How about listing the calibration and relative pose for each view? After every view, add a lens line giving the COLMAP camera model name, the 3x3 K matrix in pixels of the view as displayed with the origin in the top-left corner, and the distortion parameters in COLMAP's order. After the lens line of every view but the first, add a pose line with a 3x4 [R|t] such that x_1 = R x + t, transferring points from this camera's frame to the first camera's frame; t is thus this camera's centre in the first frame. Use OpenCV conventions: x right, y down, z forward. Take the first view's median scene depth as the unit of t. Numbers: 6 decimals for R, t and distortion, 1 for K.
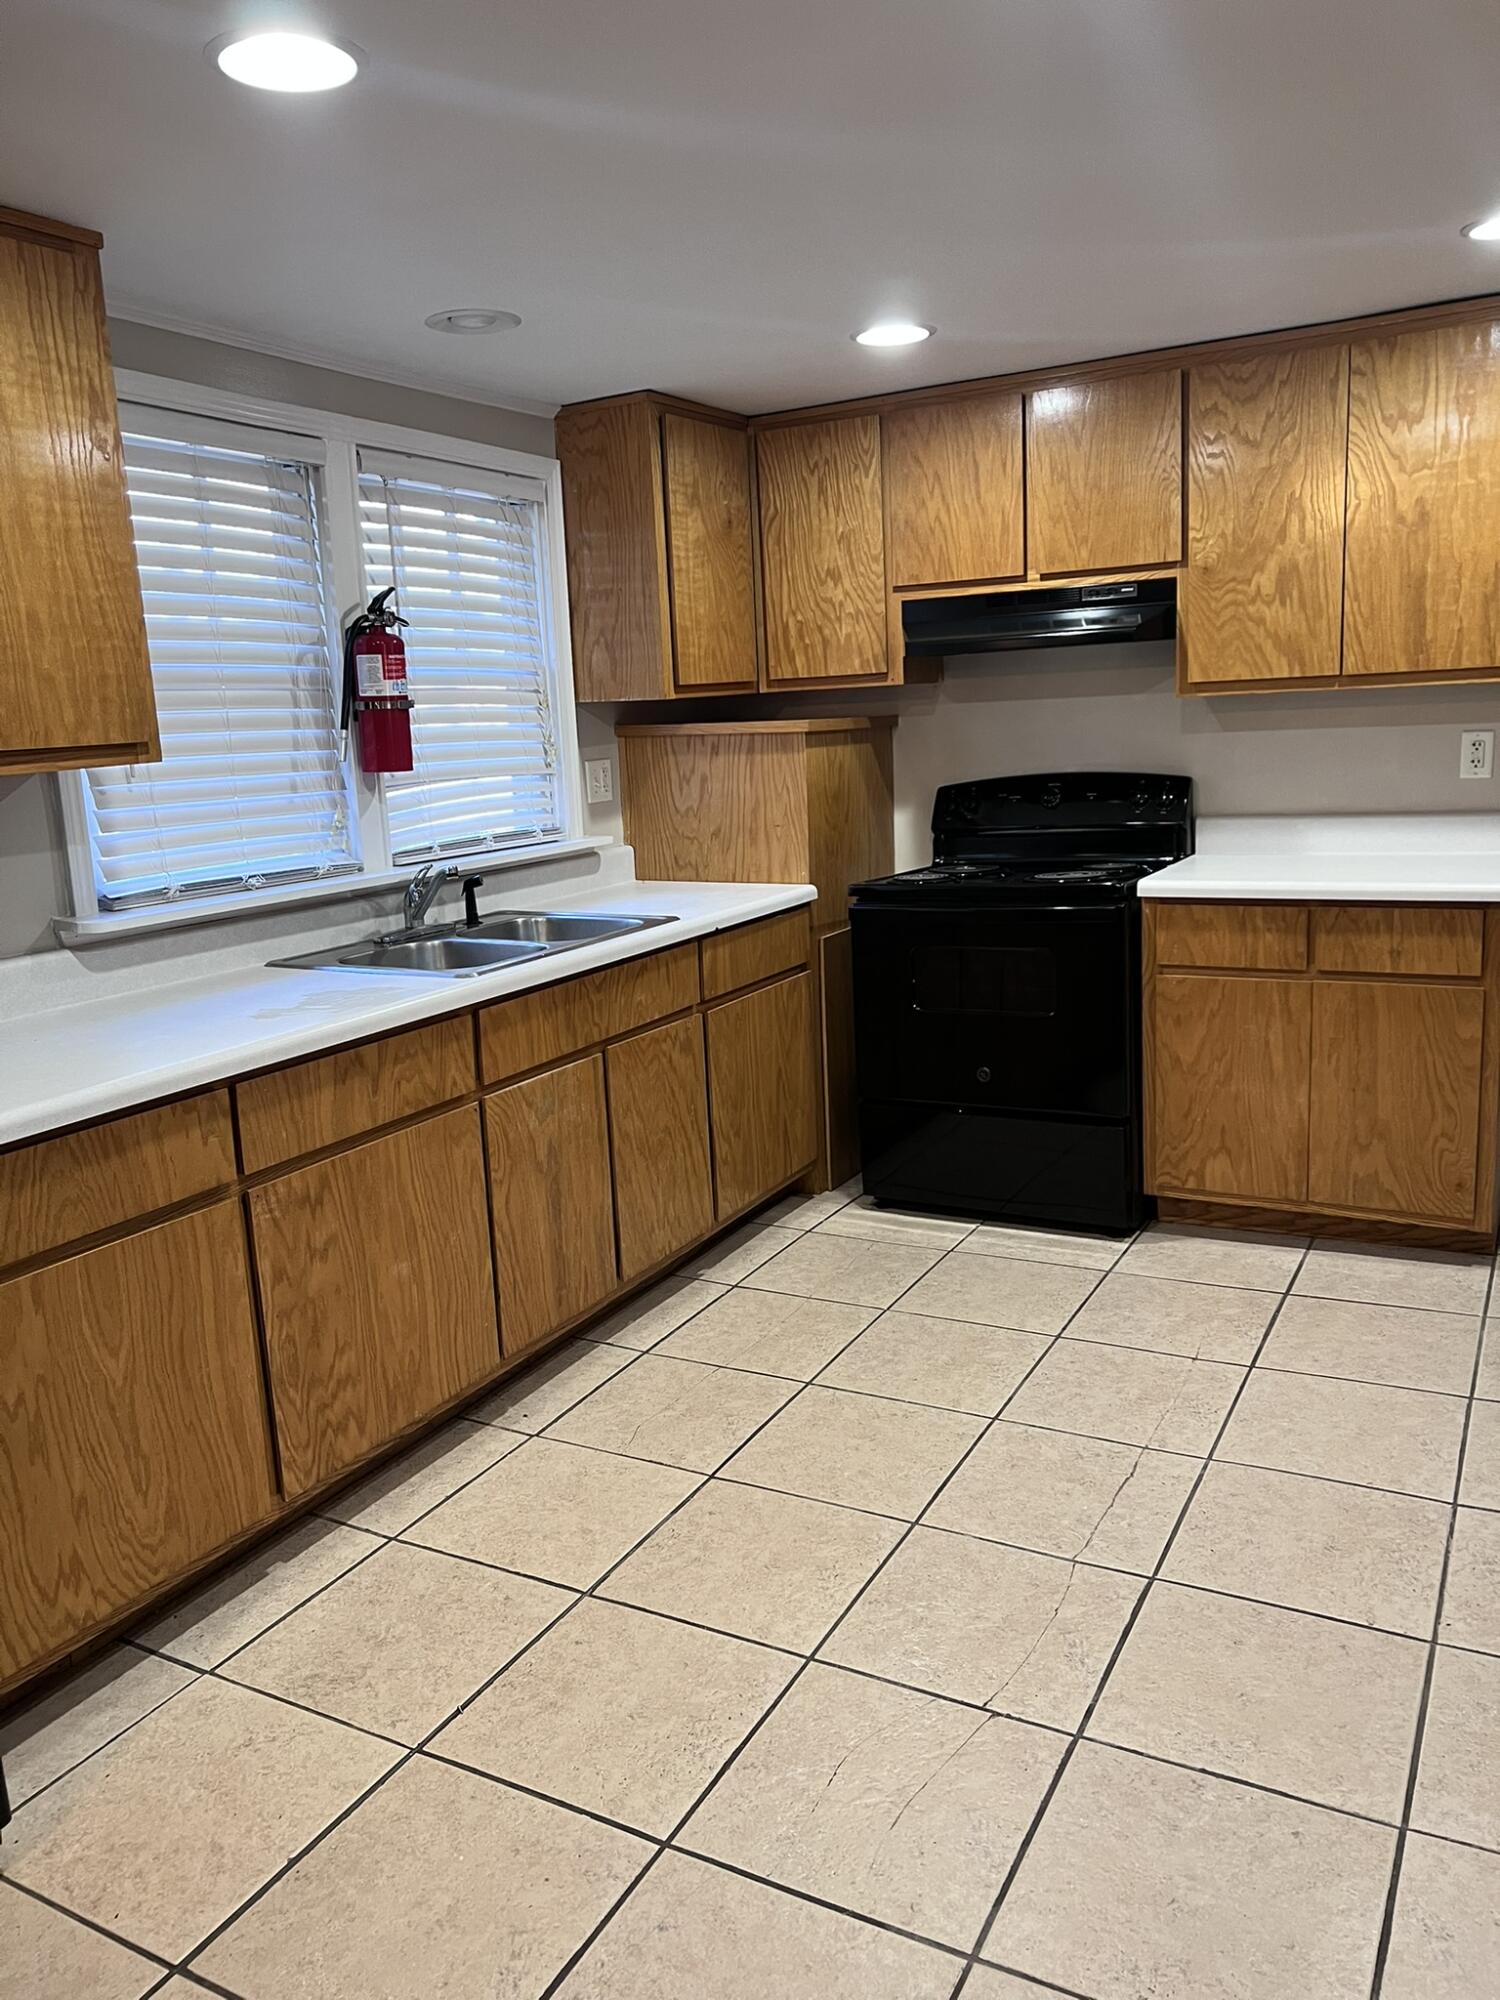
lens RADIAL K [[1507.9, 0, 733.4], [0, 1507.9, 1011.8], [0, 0, 1]] dist [0.035975, -0.046045]
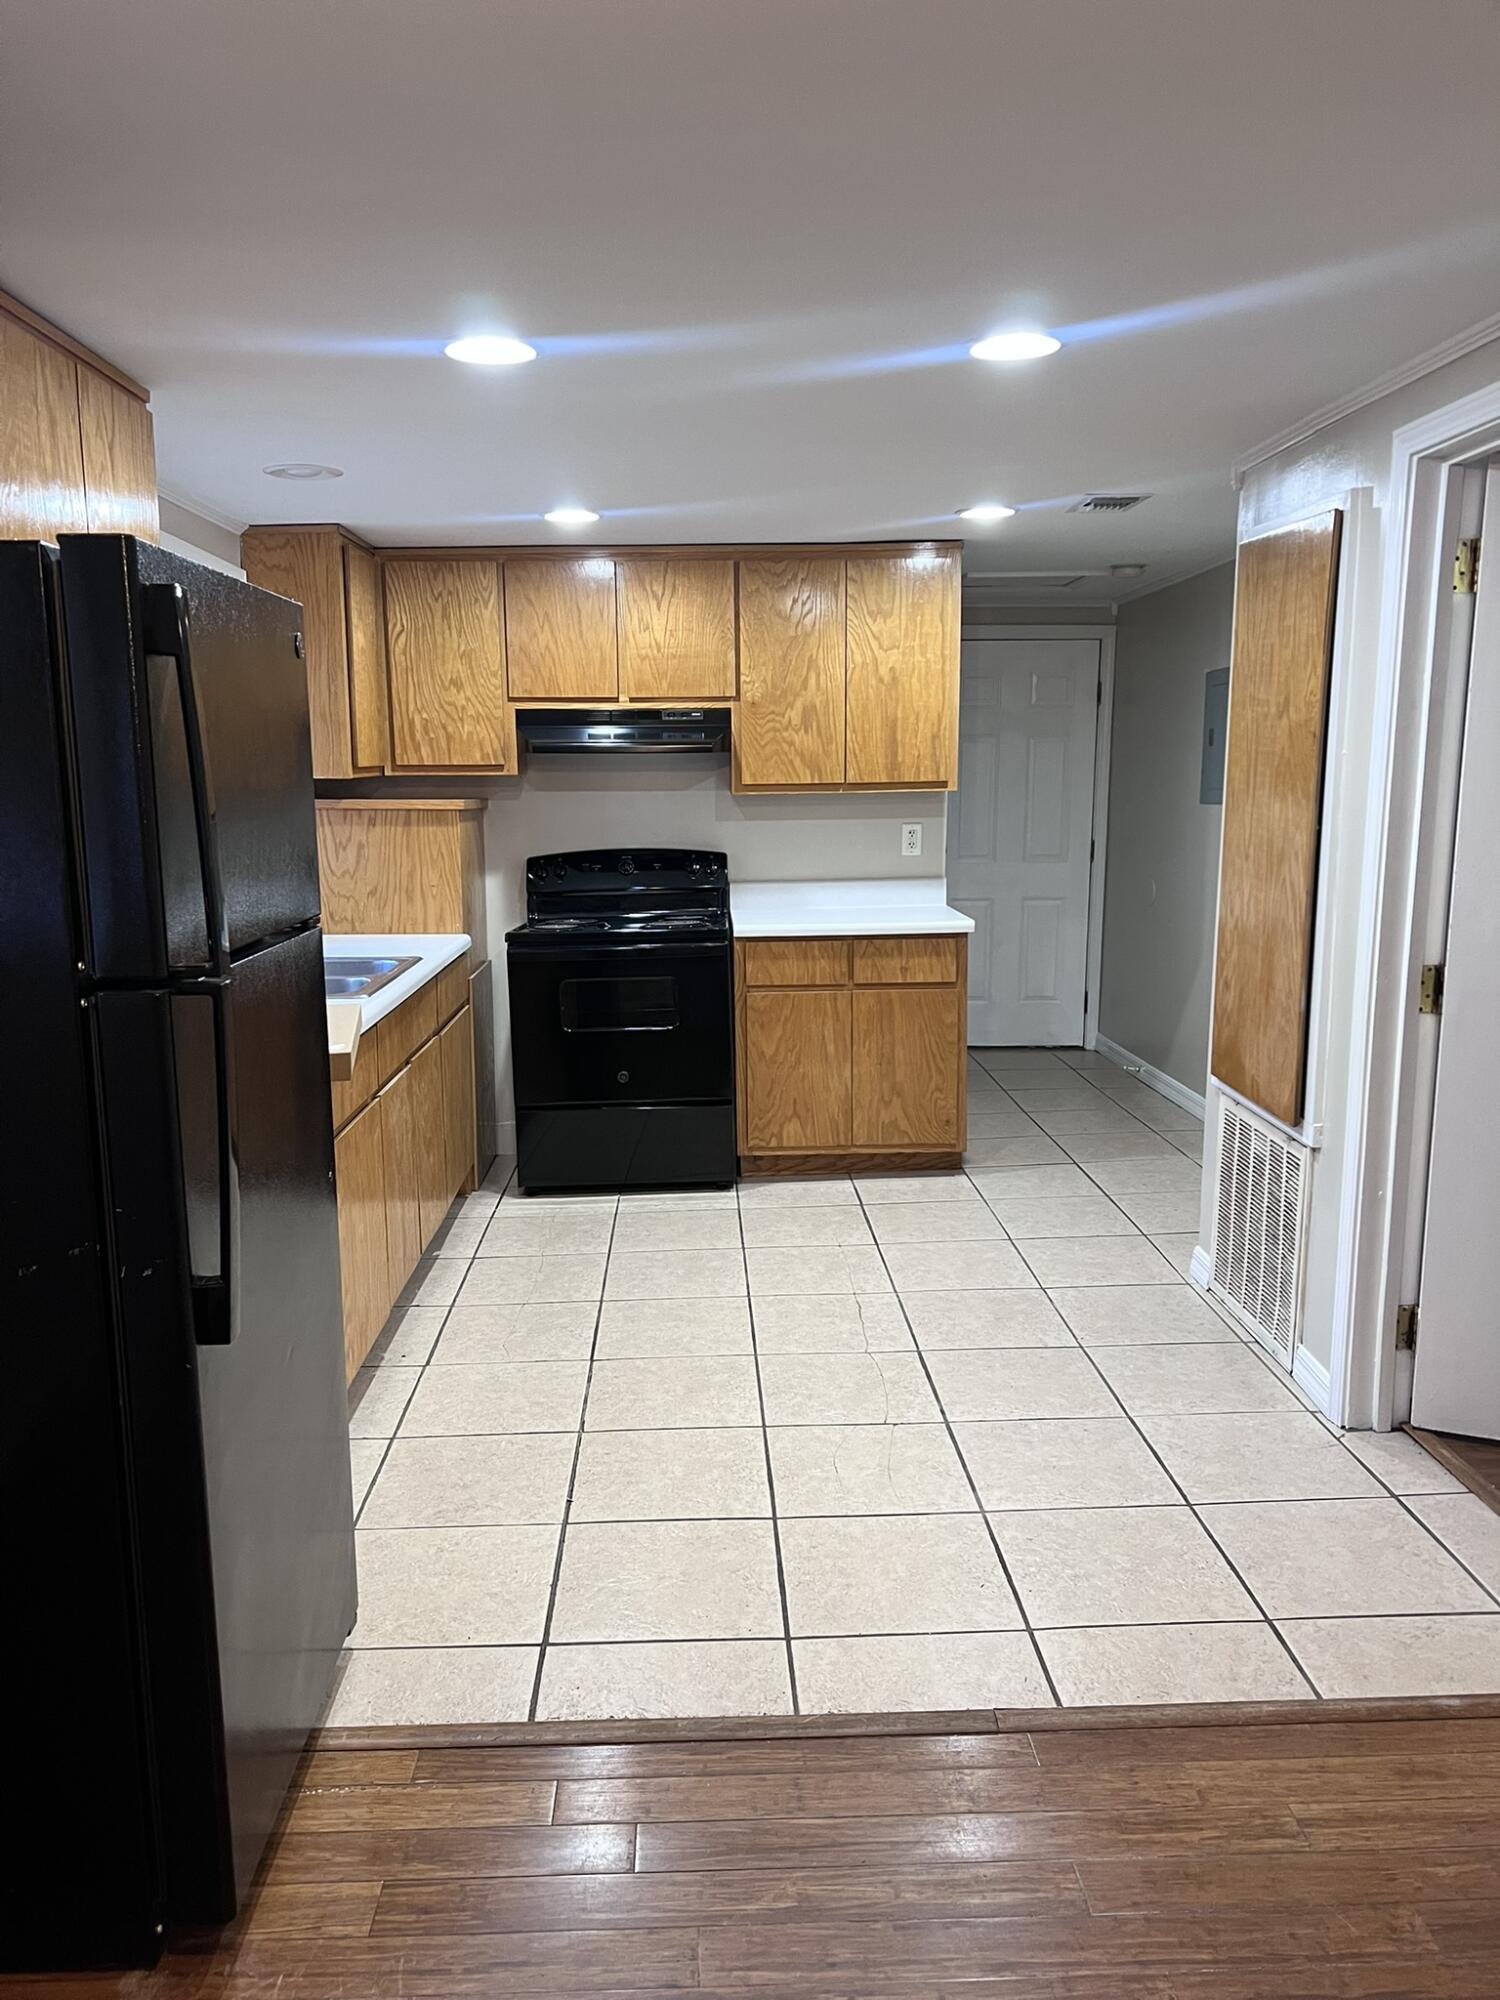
lens RADIAL K [[1507.9, 0, 746.6], [0, 1507.9, 1033.7], [0, 0, 1]] dist [0.035975, -0.046045]
pose [[0.854378, -0.048426, 0.517391, -0.428552], [0.071462, 0.997138, -0.024677, 0.046113], [-0.514716, 0.058058, 0.855393, -0.171958]]
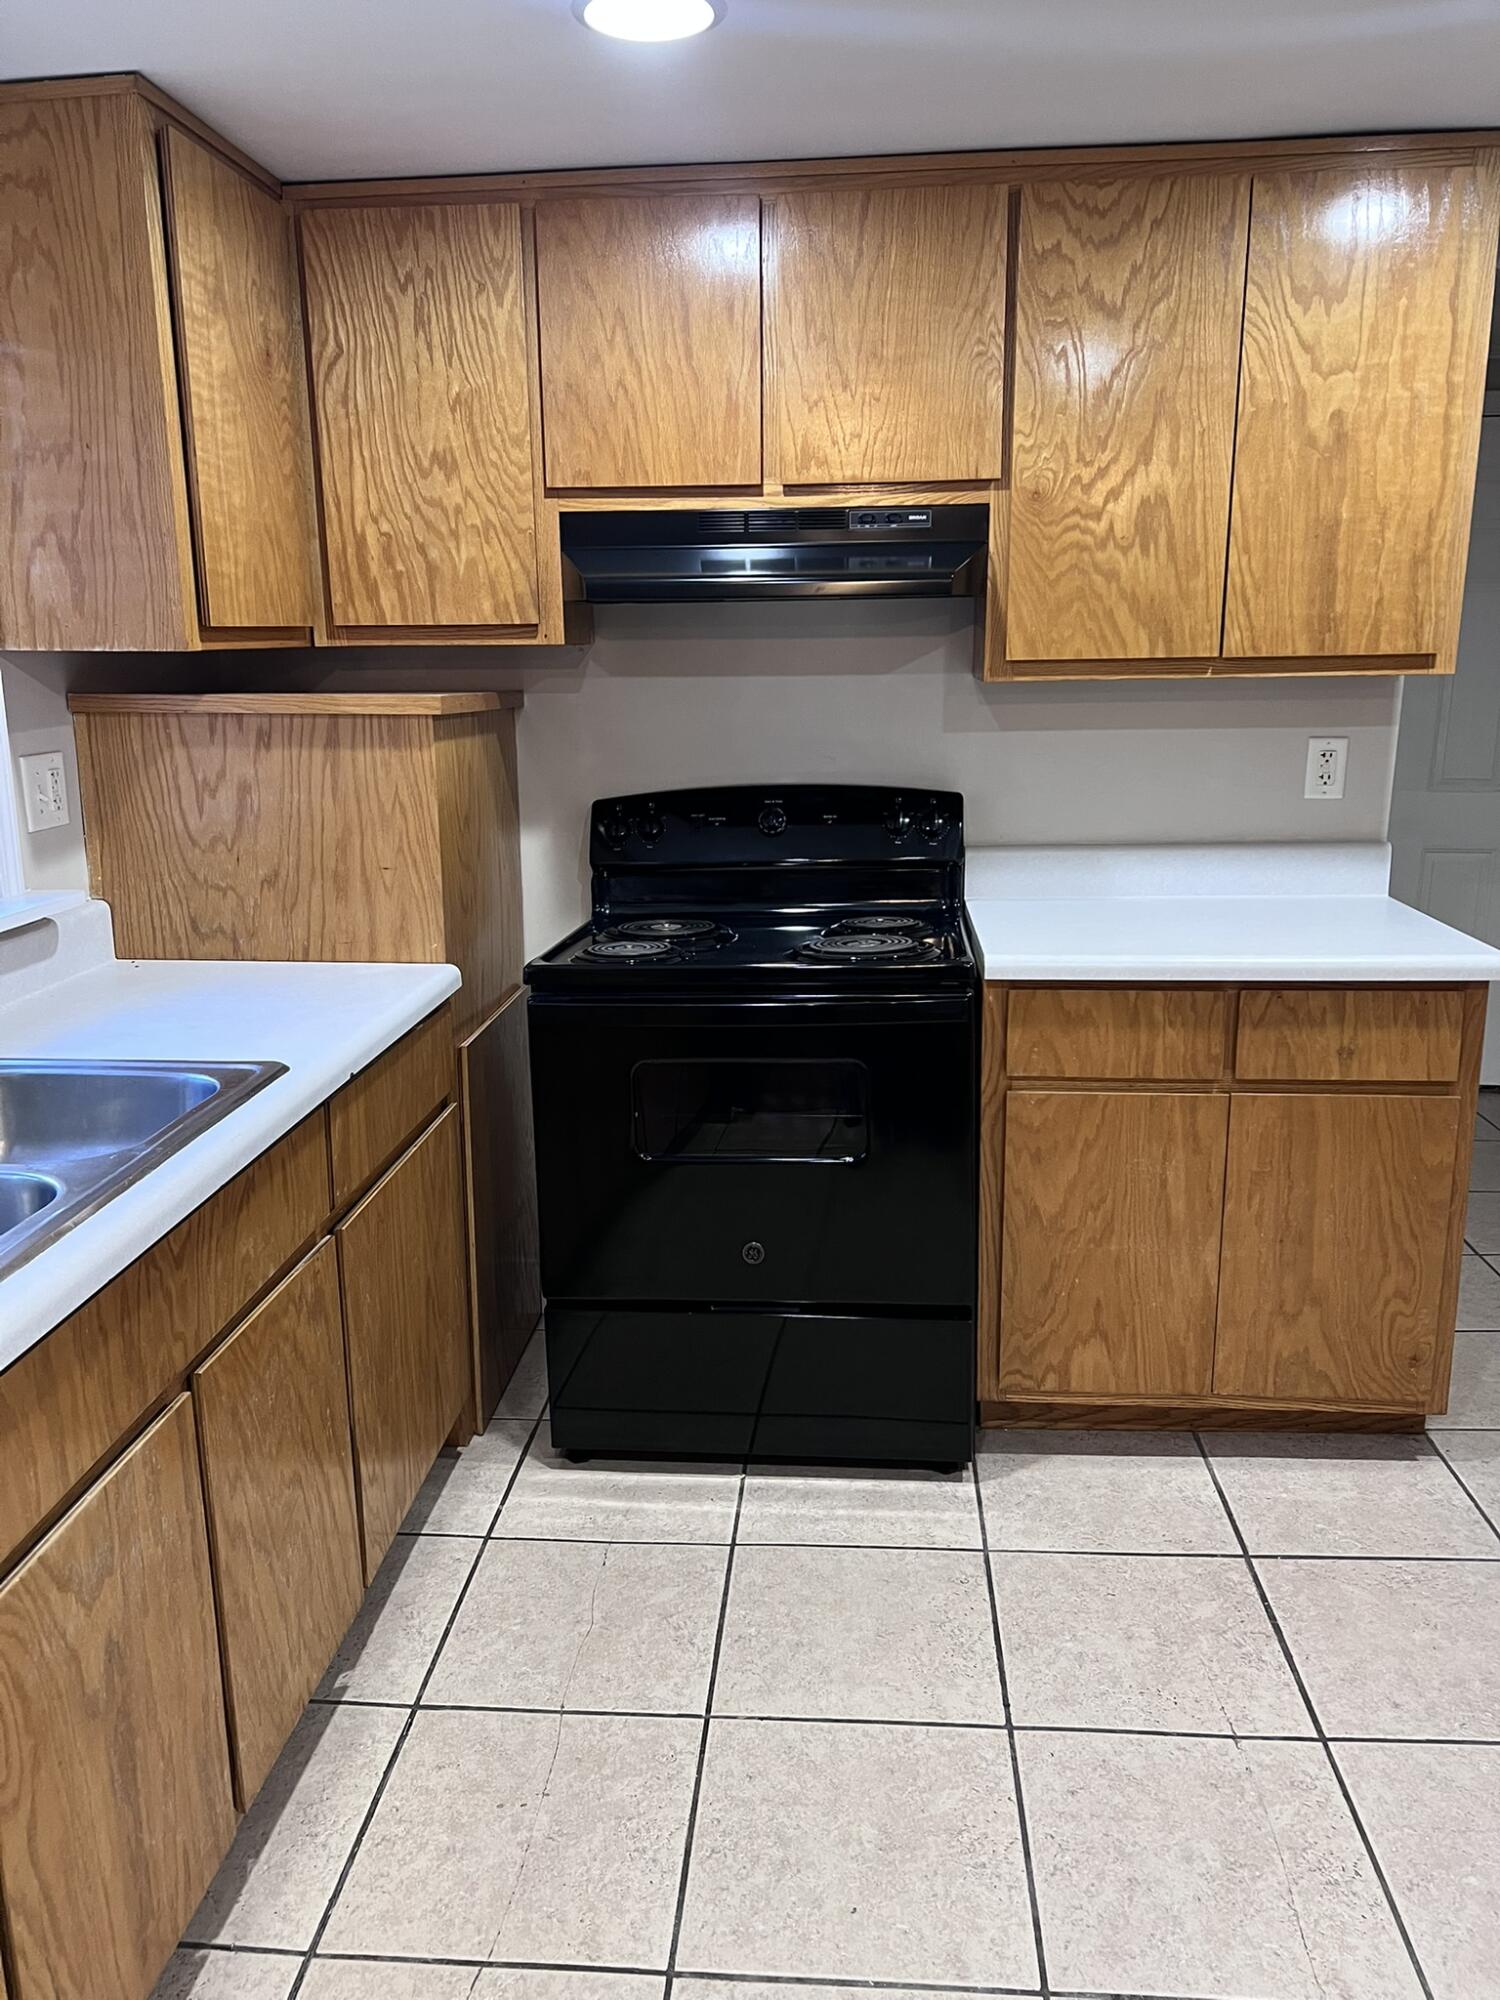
lens RADIAL K [[1507.9, 0, 736.3], [0, 1507.9, 1011.3], [0, 0, 1]] dist [0.035975, -0.046045]
pose [[0.909439, -0.058178, 0.411747, -0.105835], [0.050098, 0.998282, 0.030400, -0.086117], [-0.412808, -0.007020, 0.910791, 0.430235]]
